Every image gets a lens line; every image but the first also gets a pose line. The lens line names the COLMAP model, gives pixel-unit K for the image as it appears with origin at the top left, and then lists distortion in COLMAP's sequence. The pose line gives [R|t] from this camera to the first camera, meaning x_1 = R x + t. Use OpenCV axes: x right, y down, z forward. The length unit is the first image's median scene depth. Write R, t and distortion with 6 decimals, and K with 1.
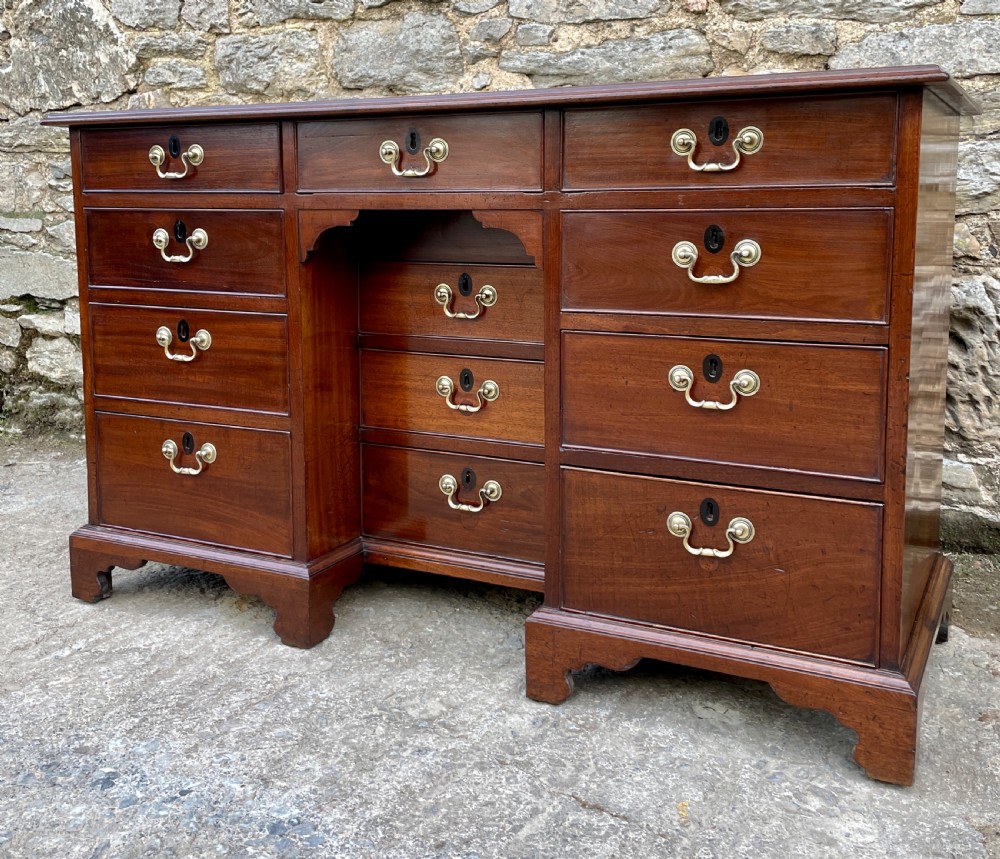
lens RADIAL K [[1077.6, 0, 485.6], [0, 1077.6, 341.9], [0, 0, 1]] dist [0.035418, 0.000000]
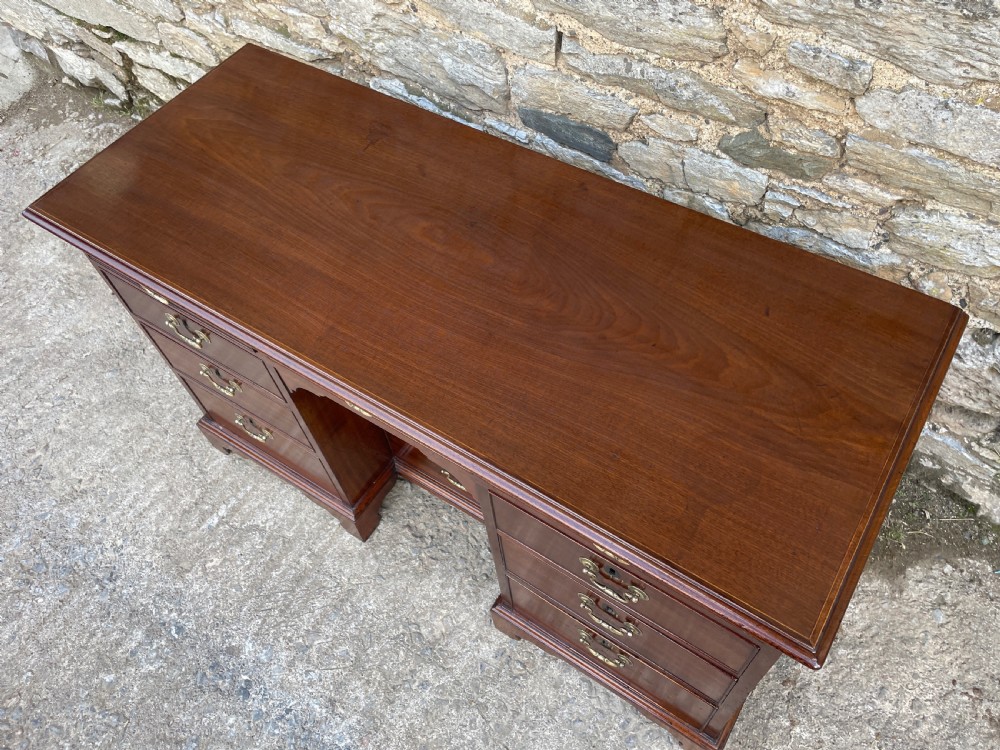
lens RADIAL K [[757.5, 0, 507.0], [0, 757.5, 367.6], [0, 0, 1]] dist [0.075937, -0.121117]
pose [[0.992784, 0.045572, -0.110918, 0.144419], [0.051732, 0.671704, 0.739011, -0.666602], [0.108182, -0.739417, 0.664500, 0.492479]]
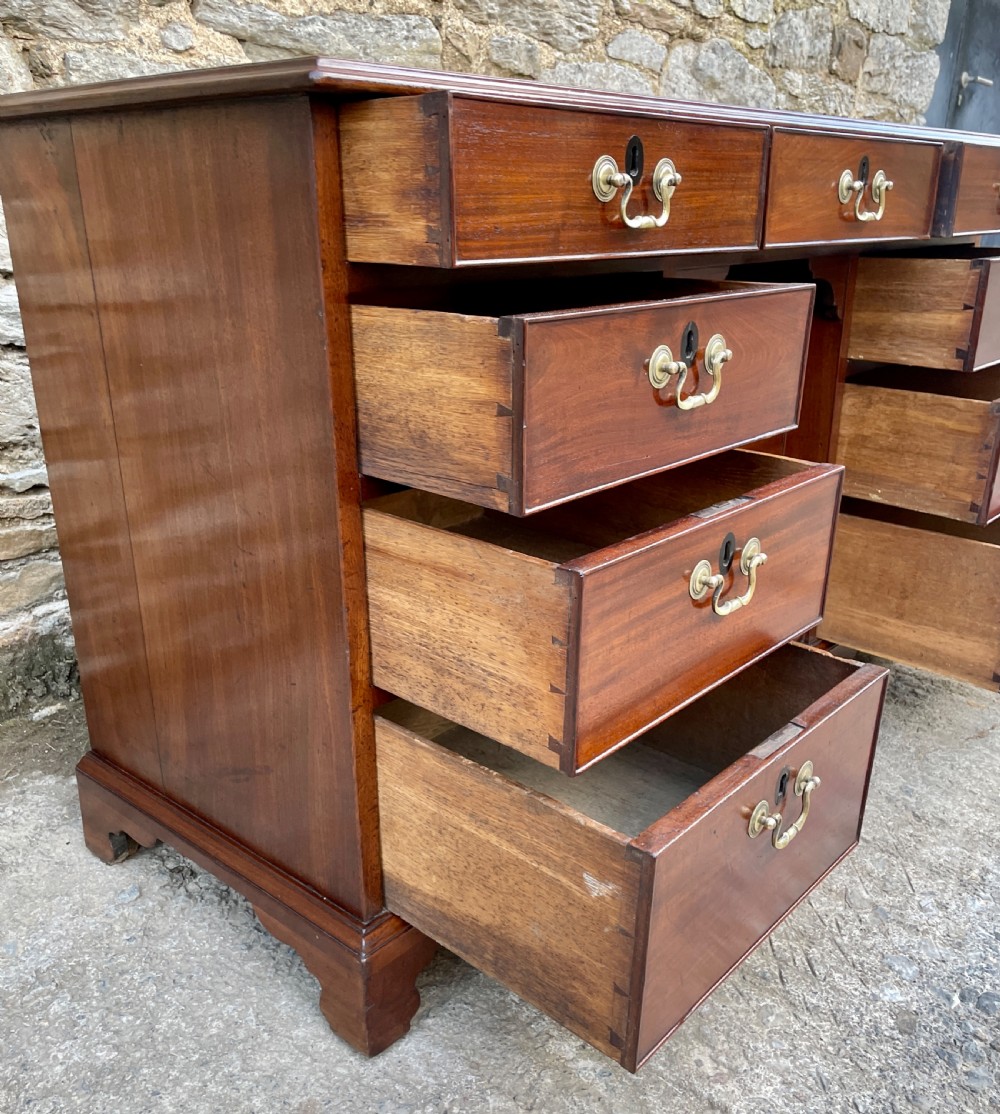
lens RADIAL K [[1063.2, 0, 505.3], [0, 1063.2, 605.1], [0, 0, 1]] dist [0.004853, 0.000000]
pose [[0.246845, -0.341945, 0.906720, -0.863253], [0.121425, 0.939214, 0.321143, -0.147612], [-0.961417, 0.030826, 0.273361, 0.900352]]
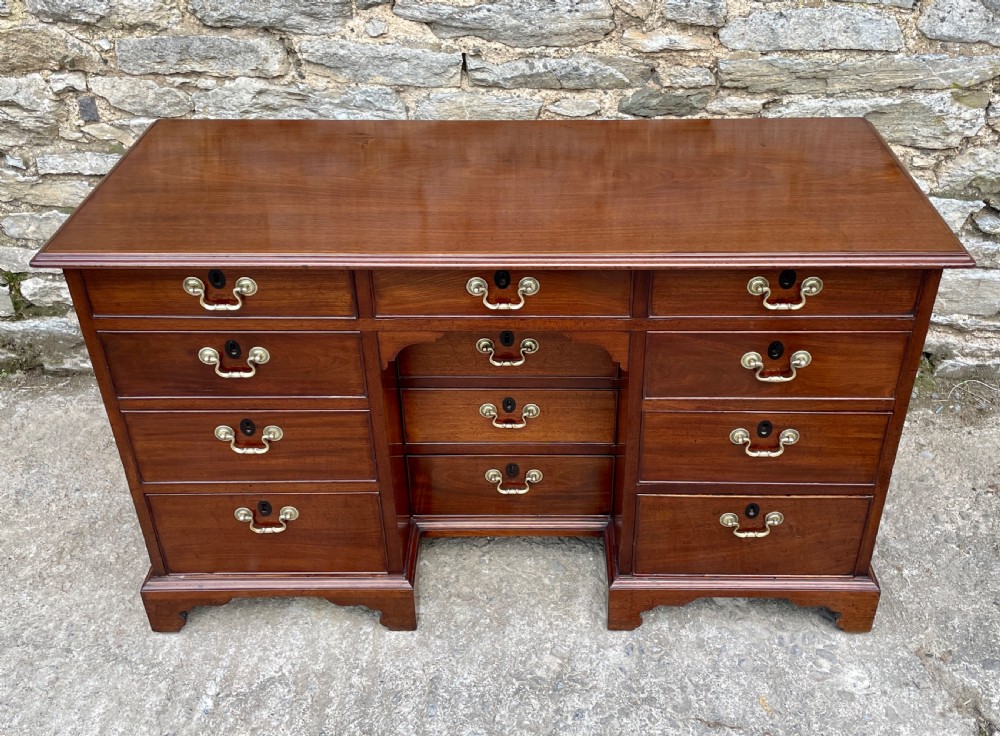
lens RADIAL K [[975.7, 0, 521.4], [0, 975.7, 317.9], [0, 0, 1]] dist [0.038419, 0.000000]
pose [[0.893157, -0.245534, 0.376806, -0.394028], [0.062721, 0.897638, 0.436248, -0.528340], [-0.445349, -0.366005, 0.817132, 0.152973]]
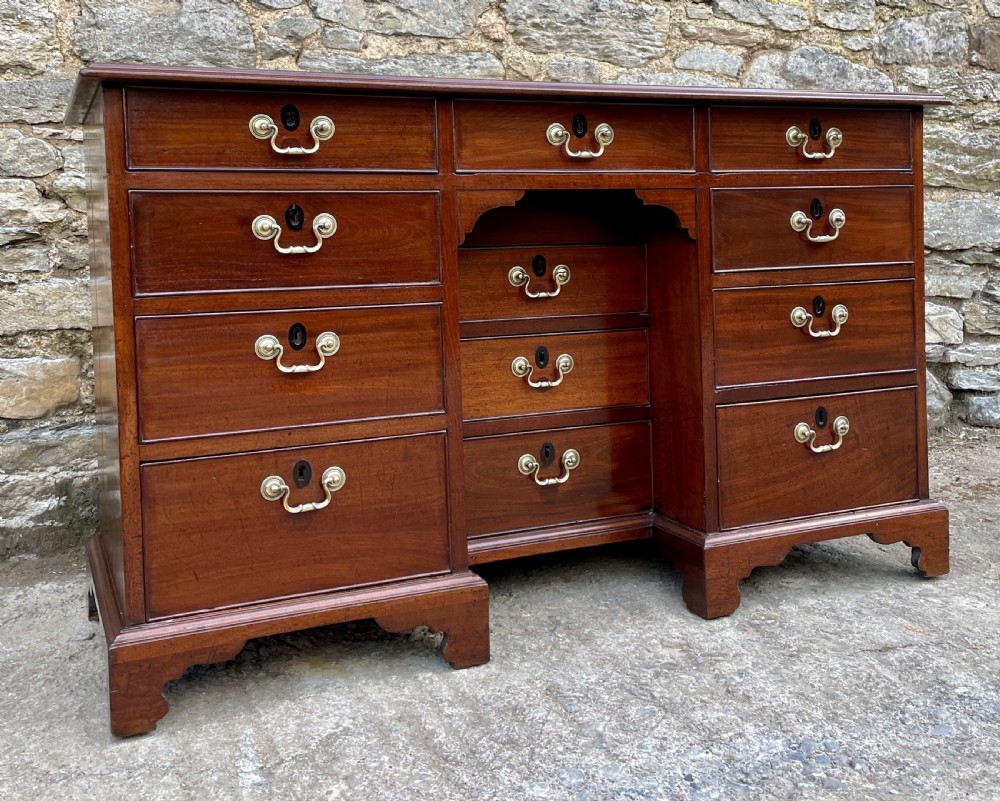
lens RADIAL K [[1080.0, 0, 498.1], [0, 1080.0, 280.5], [0, 0, 1]] dist [0.037731, 0.000000]
pose [[0.630628, -0.041266, 0.774987, -0.866776], [0.122342, 0.991386, -0.046764, 0.005243], [-0.766382, 0.124304, 0.630244, 0.371006]]
